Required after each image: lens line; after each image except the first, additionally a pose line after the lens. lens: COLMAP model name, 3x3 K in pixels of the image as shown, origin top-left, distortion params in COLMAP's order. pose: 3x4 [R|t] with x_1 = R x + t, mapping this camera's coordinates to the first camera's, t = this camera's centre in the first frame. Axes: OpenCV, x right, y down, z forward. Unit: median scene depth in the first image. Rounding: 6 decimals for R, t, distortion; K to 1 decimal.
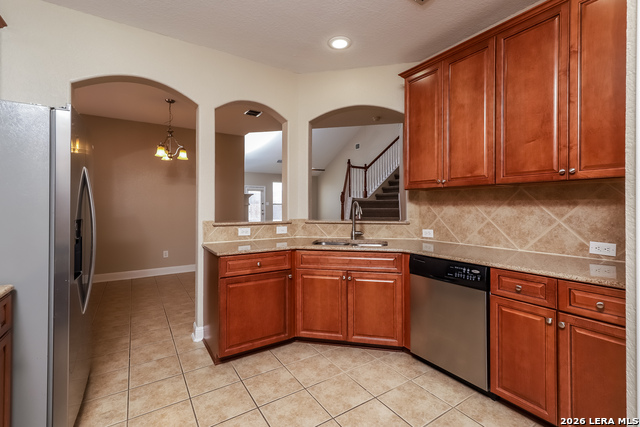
lens RADIAL K [[288.6, 0, 319.3], [0, 288.6, 206.9], [0, 0, 1]] dist [0.016951, -0.000346]
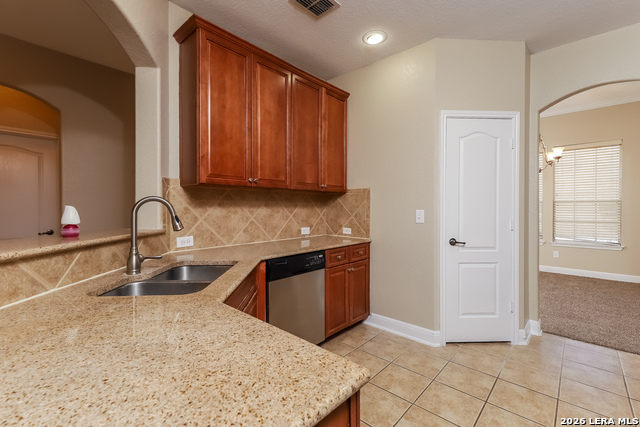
lens RADIAL K [[288.6, 0, 318.0], [0, 288.6, 215.3], [0, 0, 1]] dist [0.016951, -0.000346]
pose [[-0.265562, -0.025857, 0.963747, -0.555944], [0.001819, 0.999625, 0.027321, 0.000289], [-0.964092, 0.009009, -0.265416, 1.042363]]
